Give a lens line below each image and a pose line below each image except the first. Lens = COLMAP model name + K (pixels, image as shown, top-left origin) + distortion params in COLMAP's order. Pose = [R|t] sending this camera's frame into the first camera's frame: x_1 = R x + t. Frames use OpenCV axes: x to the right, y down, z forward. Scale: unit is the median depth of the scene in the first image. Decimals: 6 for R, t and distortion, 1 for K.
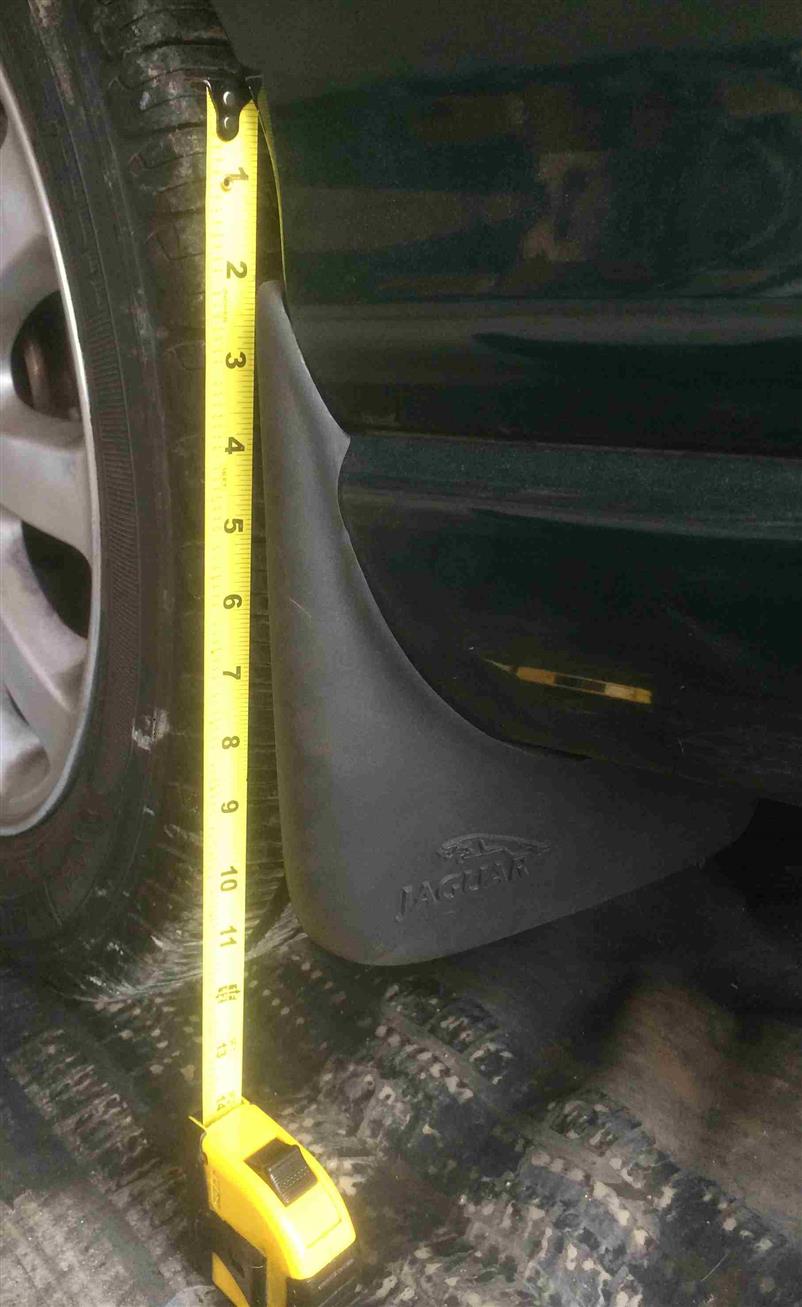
lens RADIAL K [[1311.9, 0, 401.0], [0, 1311.9, 653.5], [0, 0, 1]] dist [0.070012, -0.110959]
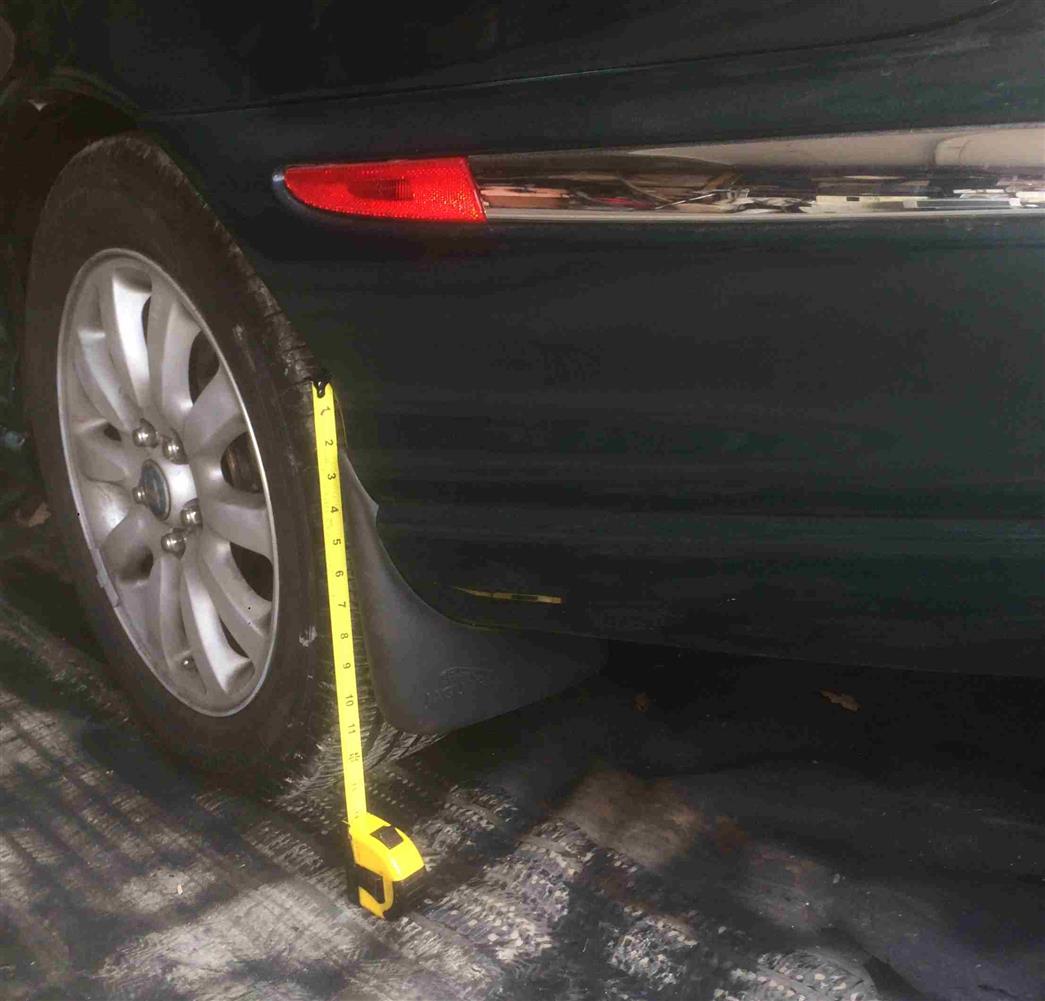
lens RADIAL K [[1269.6, 0, 497.3], [0, 1269.6, 546.3], [0, 0, 1]] dist [0.020172, 0.012815]
pose [[0.995544, -0.092539, -0.018125, 0.143459], [0.091402, 0.994248, -0.055833, 0.046388], [0.023188, 0.053927, 0.998276, -0.911221]]
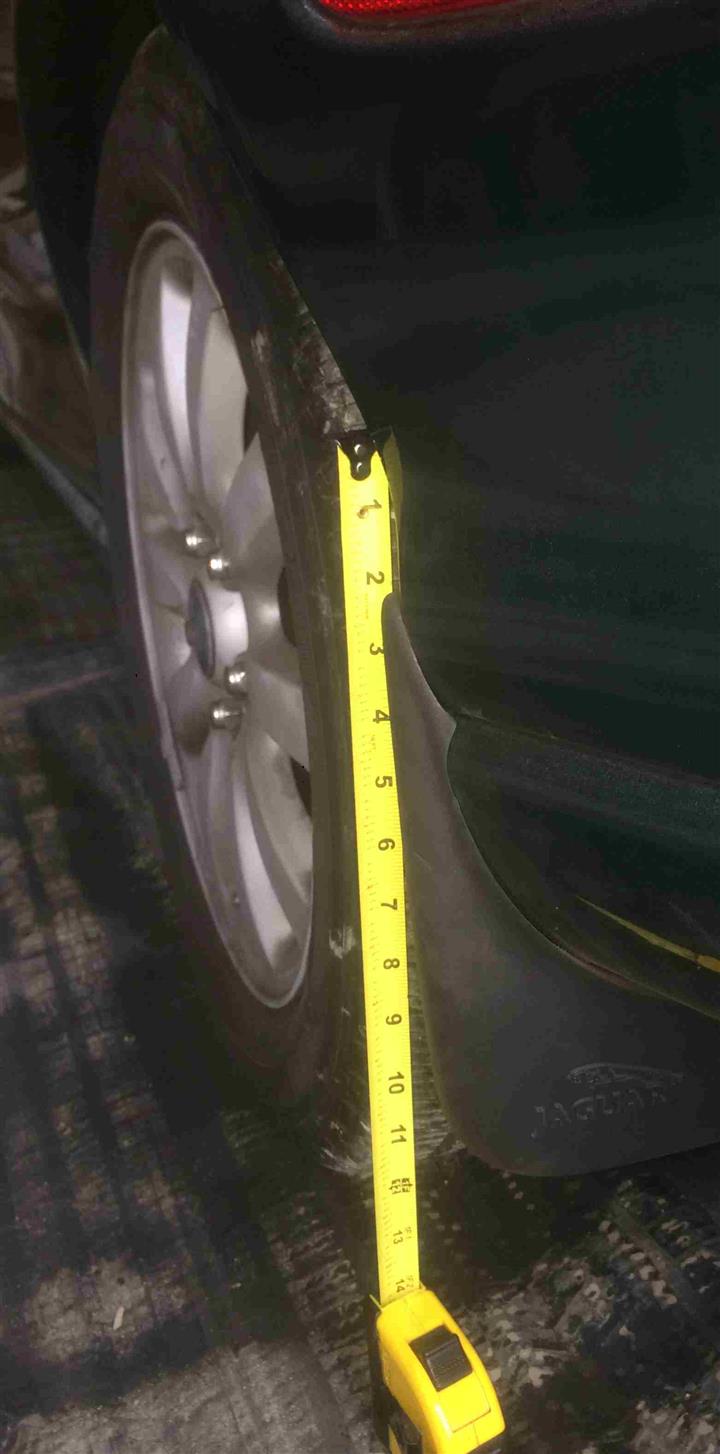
lens RADIAL K [[1354.2, 0, 511.2], [0, 1354.2, 699.1], [0, 0, 1]] dist [0.074698, -0.128229]
pose [[0.974696, 0.021313, -0.222515, 0.175270], [-0.035464, 0.997580, -0.059797, -0.072341], [0.220702, 0.066175, 0.973094, -0.104456]]
